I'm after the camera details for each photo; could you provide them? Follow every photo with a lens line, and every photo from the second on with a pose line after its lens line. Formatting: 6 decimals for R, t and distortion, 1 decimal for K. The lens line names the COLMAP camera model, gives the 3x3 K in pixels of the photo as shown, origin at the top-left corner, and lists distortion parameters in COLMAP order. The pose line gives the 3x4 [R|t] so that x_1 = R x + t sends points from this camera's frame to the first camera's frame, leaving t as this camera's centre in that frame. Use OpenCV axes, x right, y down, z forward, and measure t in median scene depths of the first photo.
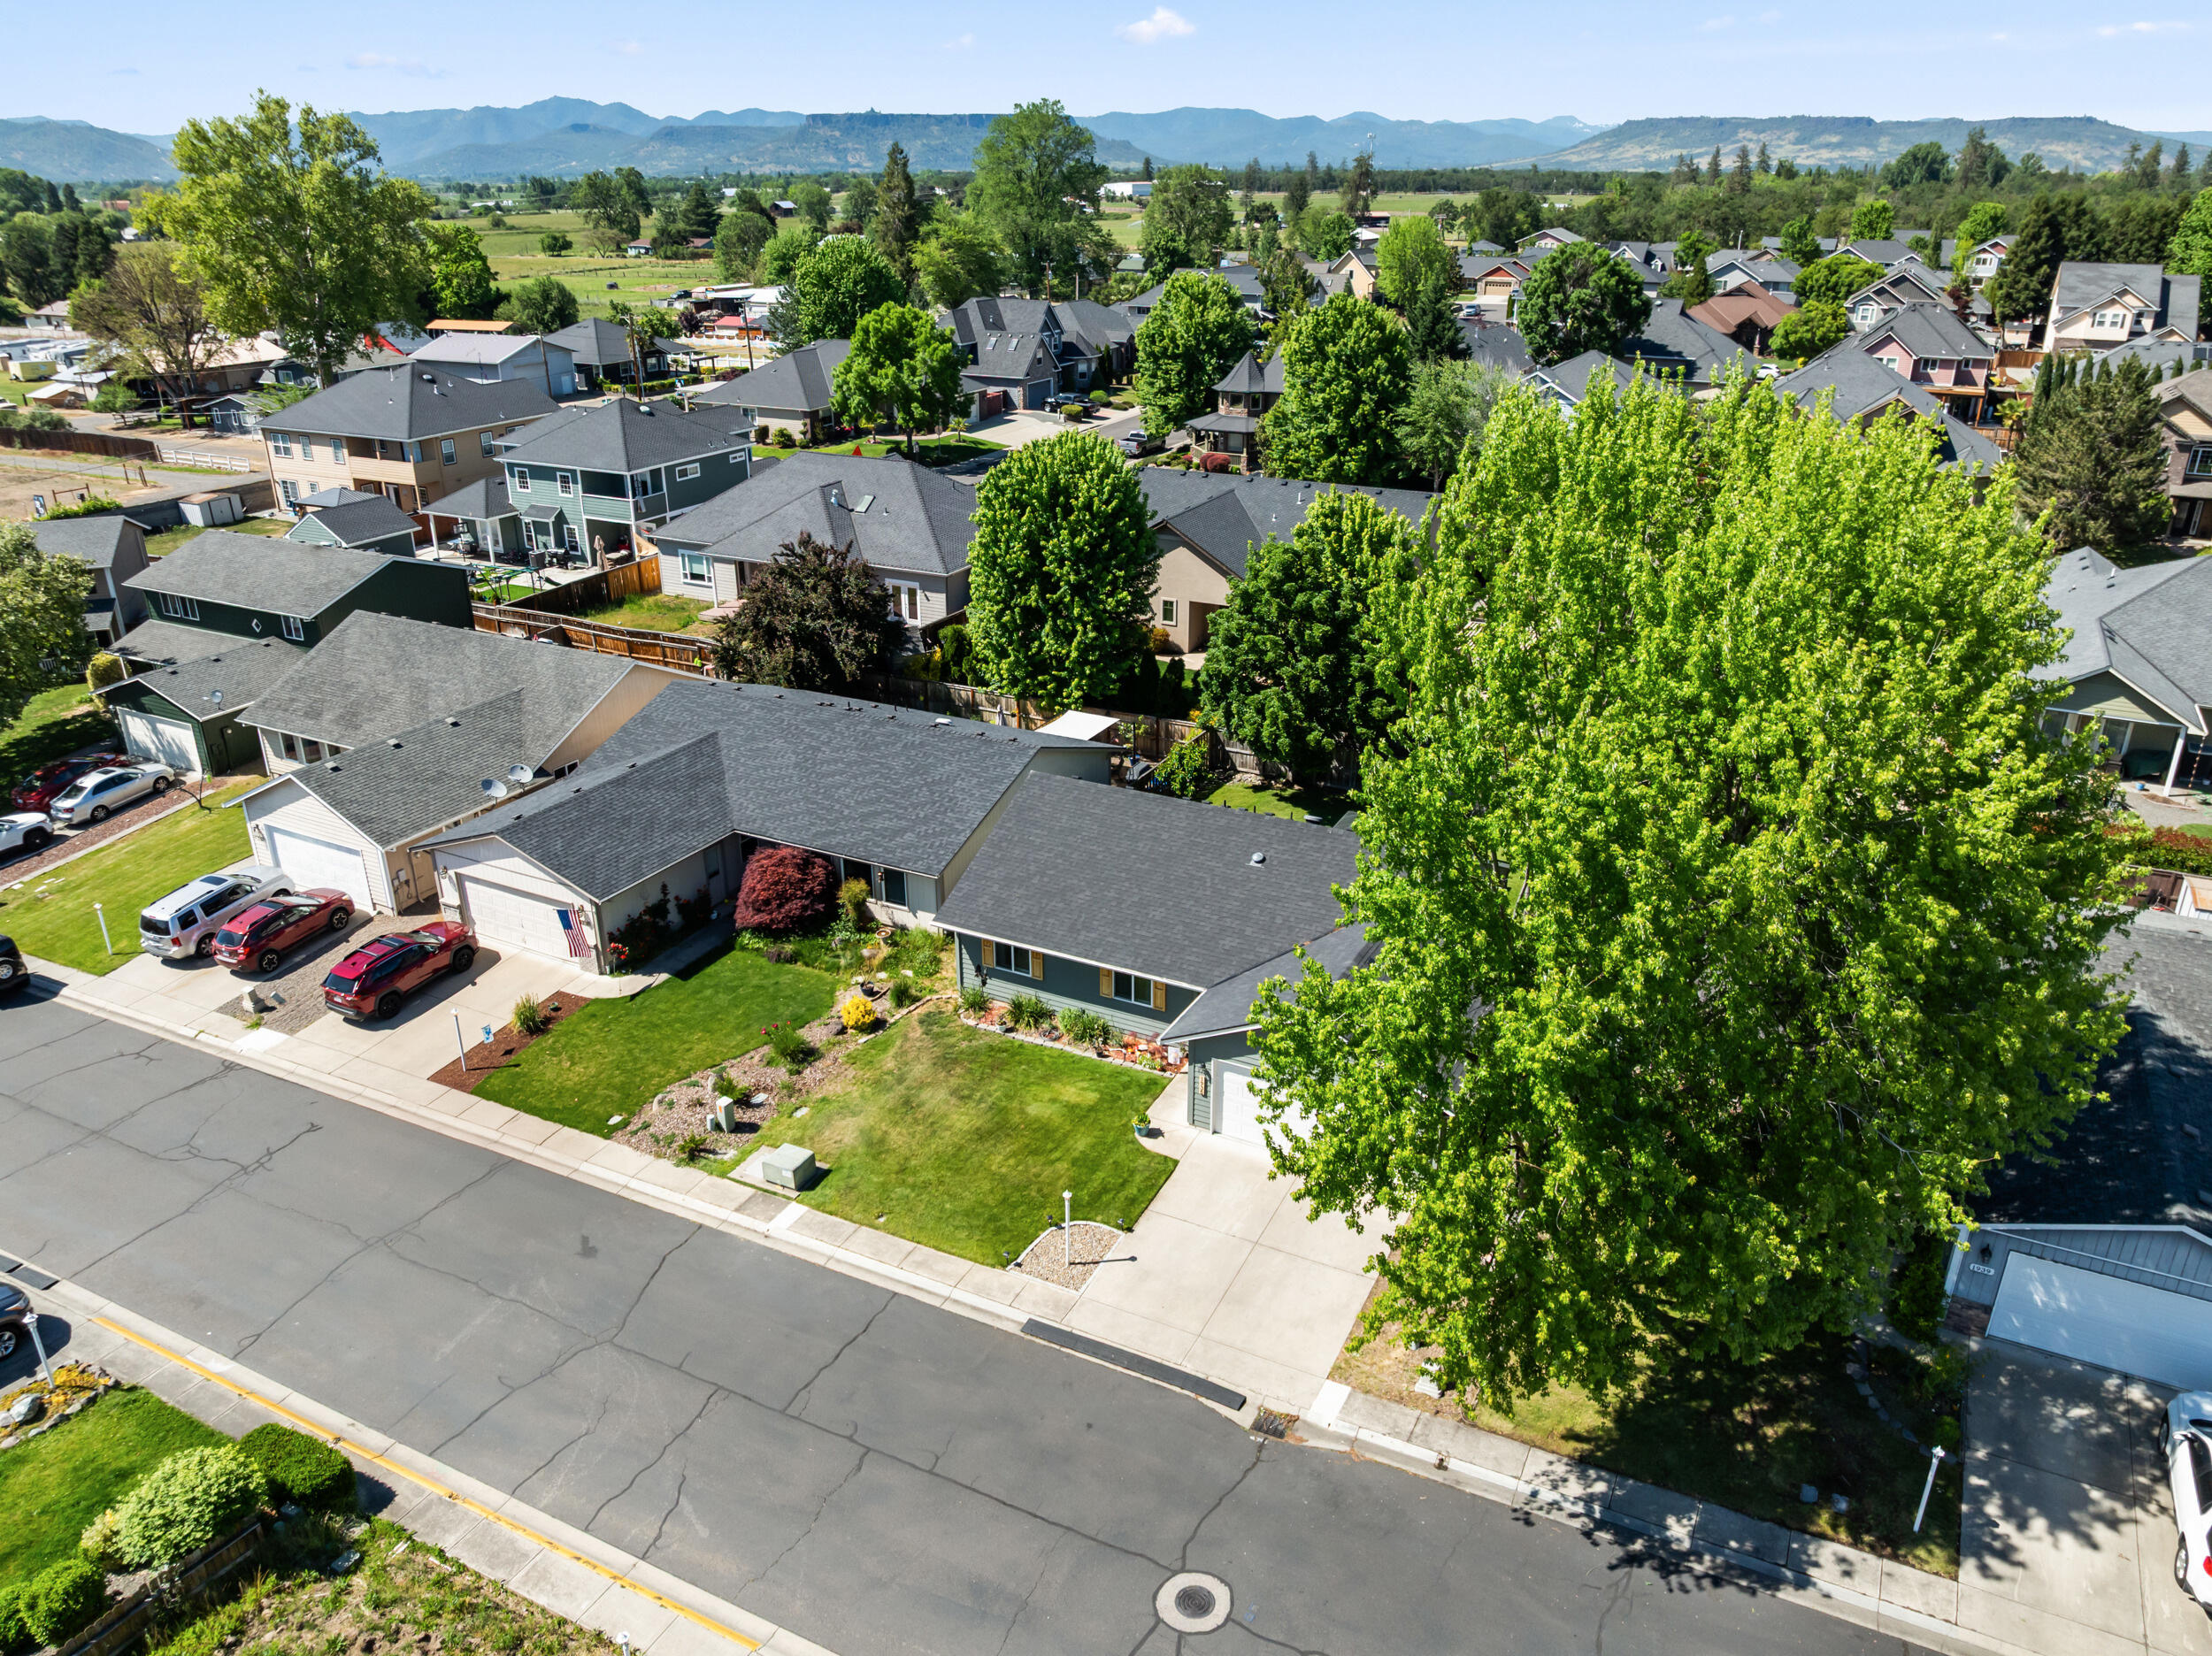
lens RADIAL K [[1555.9, 0, 1111.1], [0, 1555.9, 836.5], [0, 0, 1]] dist [-0.035514, -0.000047]
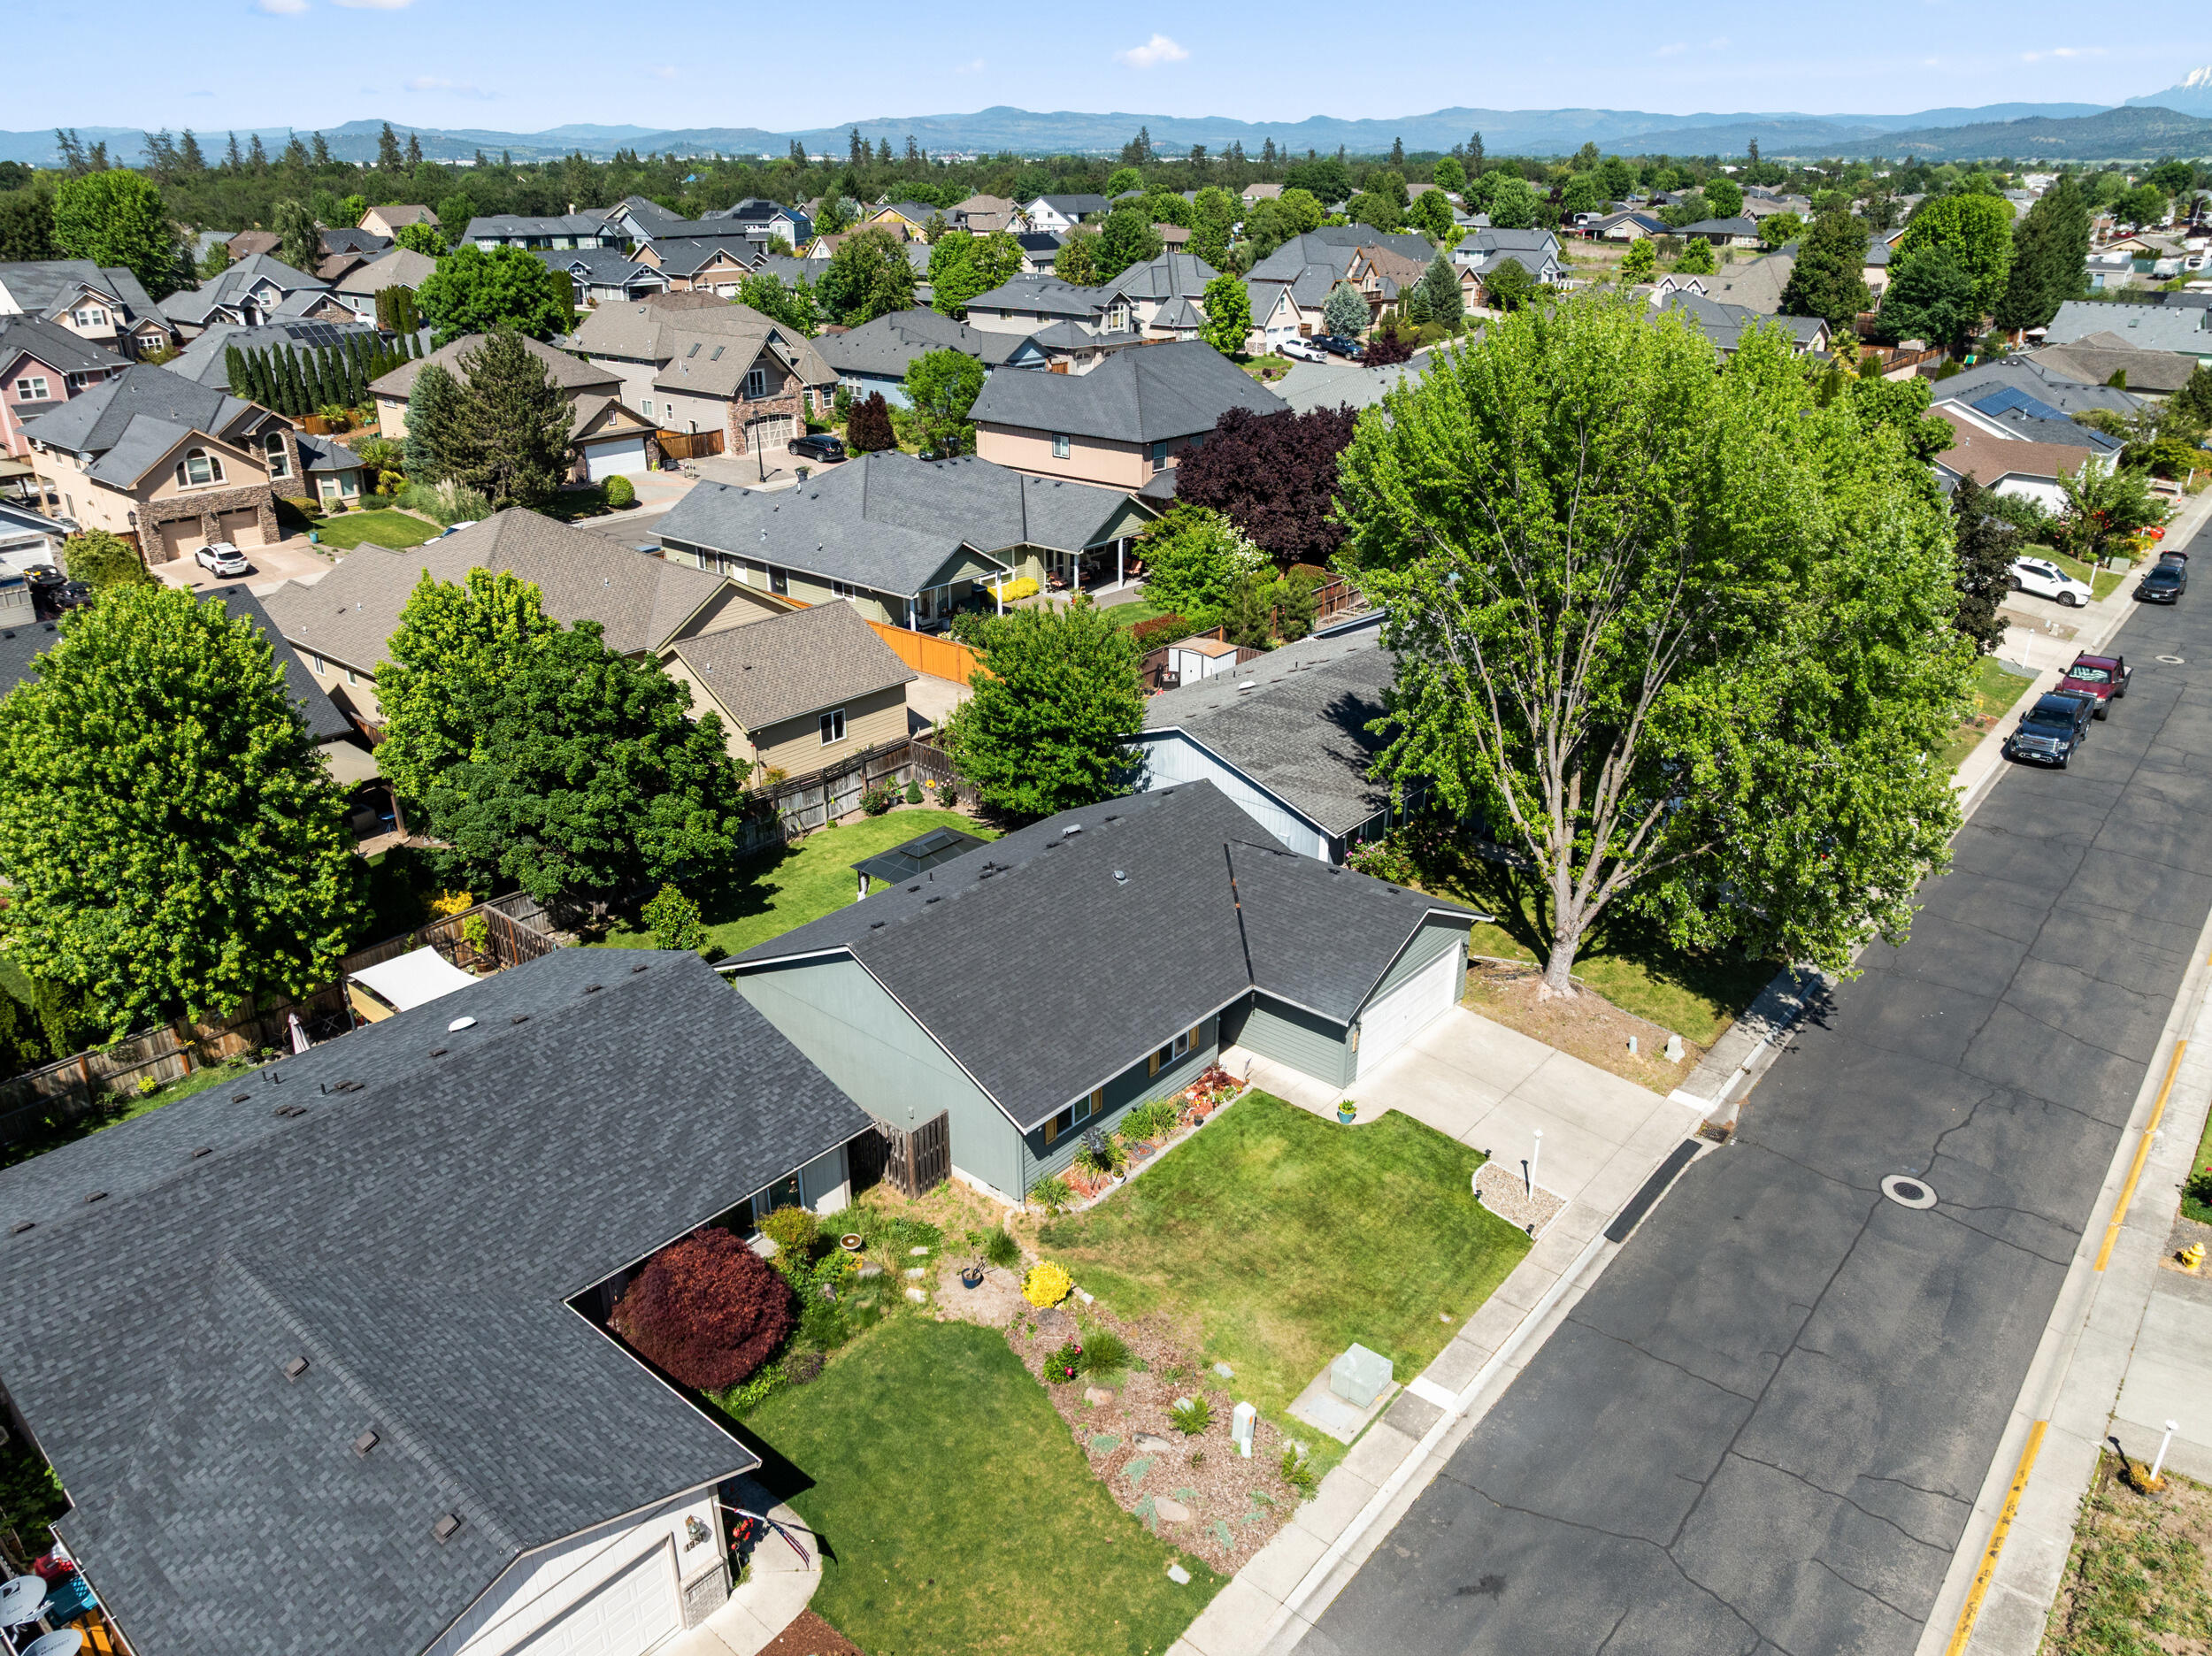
lens RADIAL K [[1554.2, 0, 1114.0], [0, 1554.2, 832.0], [0, 0, 1]] dist [-0.046117, 0.014200]
pose [[0.223122, -0.387759, 0.894349, -0.610533], [0.386349, 0.877517, 0.284075, -0.229668], [-0.894959, 0.282148, 0.345604, 0.537638]]
